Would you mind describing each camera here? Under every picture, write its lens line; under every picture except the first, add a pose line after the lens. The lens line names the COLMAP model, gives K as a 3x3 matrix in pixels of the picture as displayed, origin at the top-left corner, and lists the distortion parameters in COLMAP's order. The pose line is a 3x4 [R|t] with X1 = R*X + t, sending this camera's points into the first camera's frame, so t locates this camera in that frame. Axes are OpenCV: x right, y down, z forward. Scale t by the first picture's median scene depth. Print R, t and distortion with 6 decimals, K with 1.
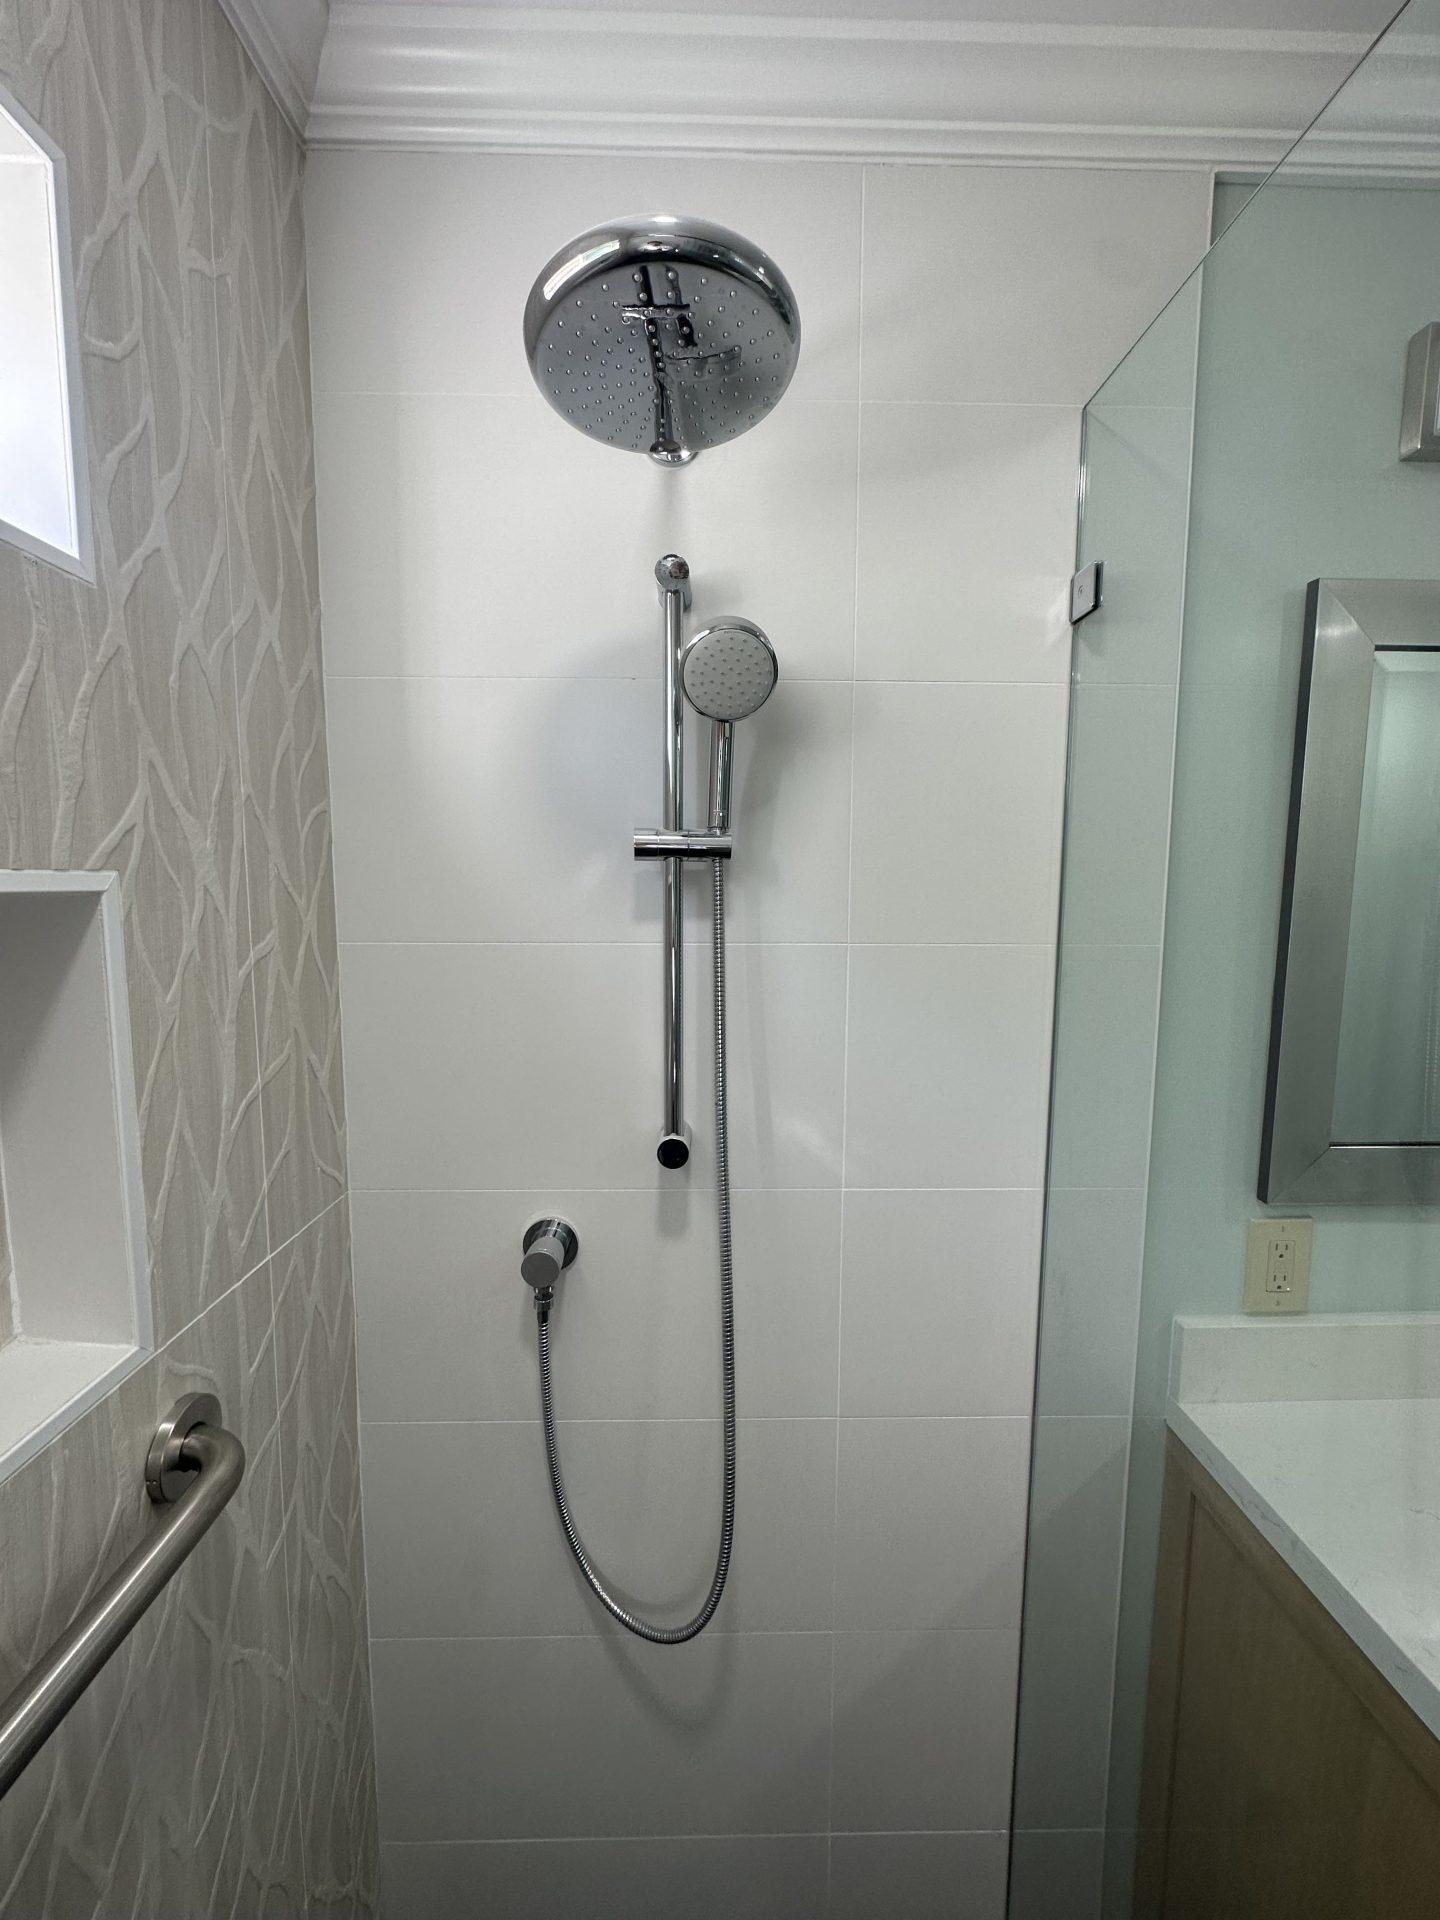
lens RADIAL K [[768.2, 0, 722.1], [0, 768.2, 959.5], [0, 0, 1]] dist [-0.006665, 0.000929]
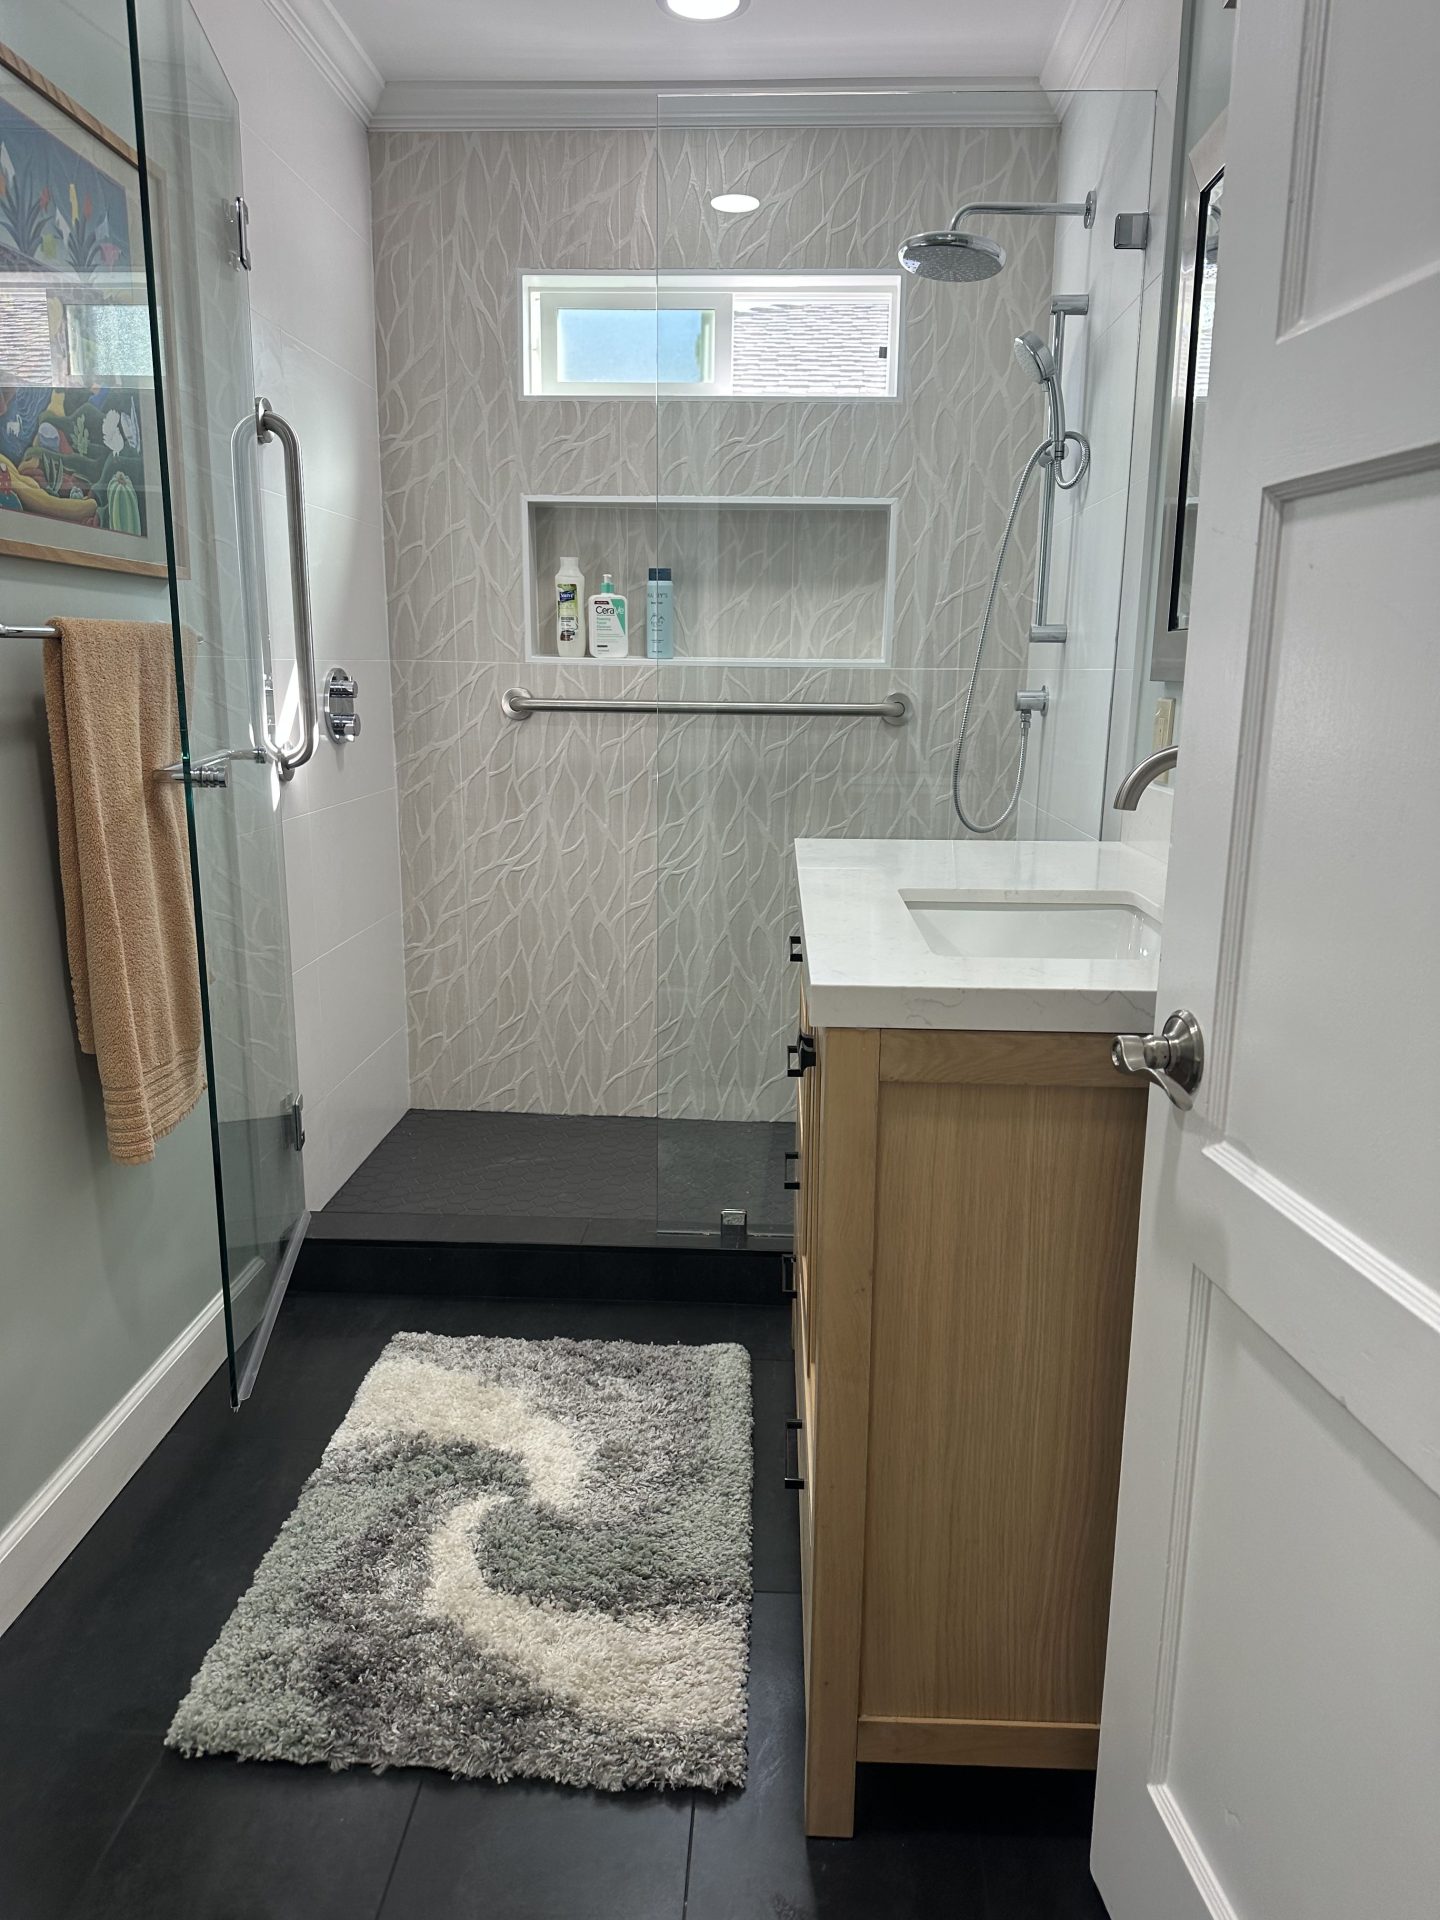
lens RADIAL K [[1342.8, 0, 729.5], [0, 1342.8, 977.2], [0, 0, 1]] dist [0.079464, -0.119708]
pose [[-0.064800, 0.214987, -0.974465, 3.490218], [-0.111932, 0.968789, 0.221178, 0.434006], [0.991601, 0.123406, -0.038714, 0.534006]]
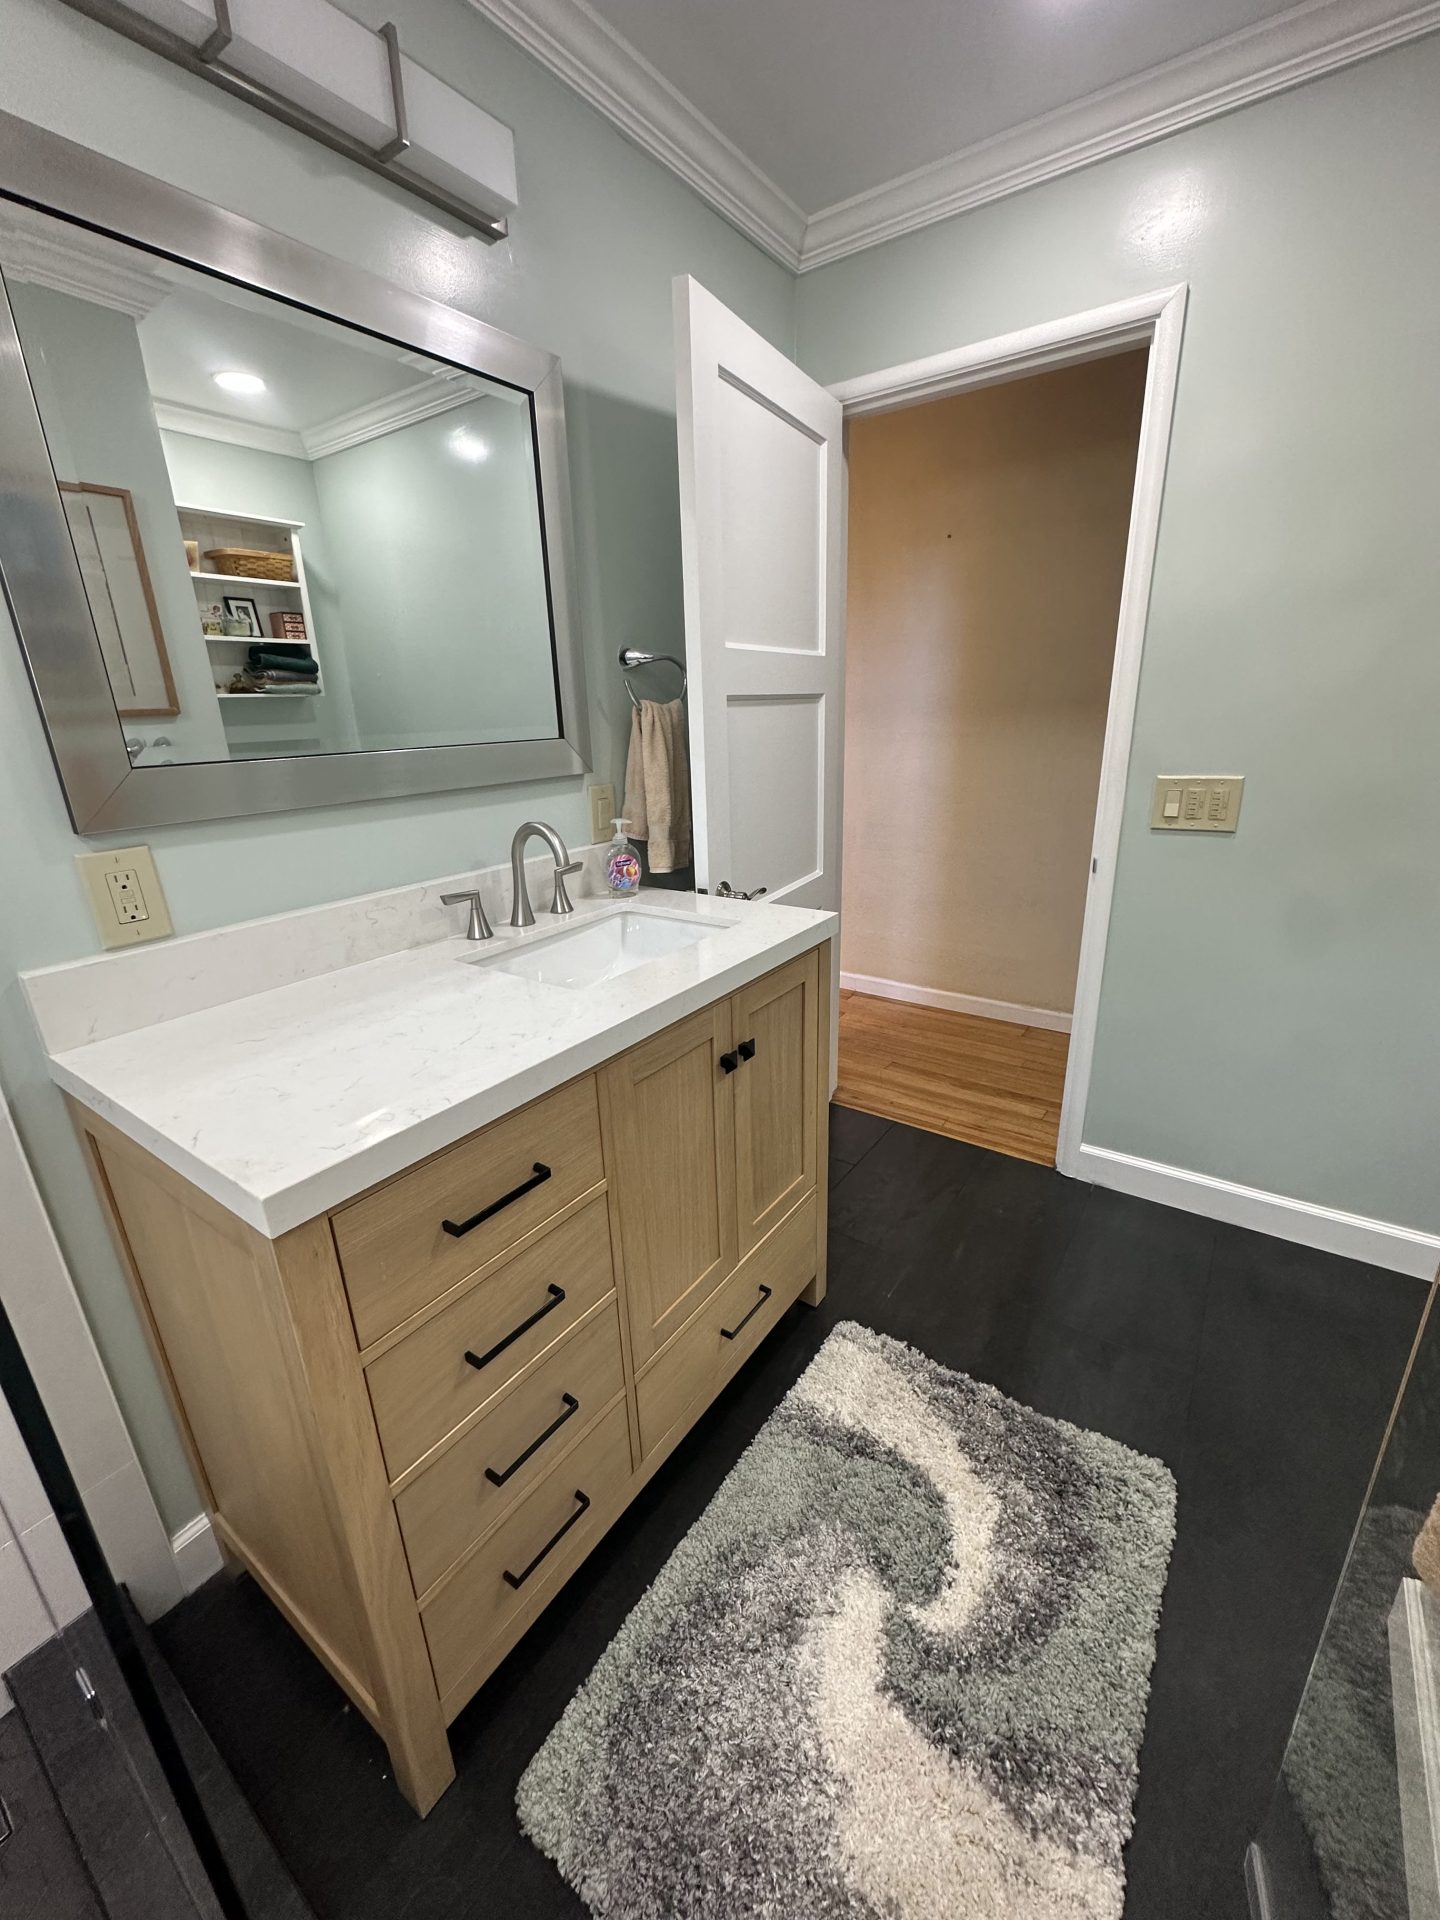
lens RADIAL K [[768.2, 0, 720.1], [0, 768.2, 962.1], [0, 0, 1]] dist [-0.006665, 0.000929]
pose [[0.593592, -0.277027, 0.755582, 0.473381], [0.116719, 0.958593, 0.259763, 0.366302], [-0.796257, -0.066002, 0.601347, -0.310700]]
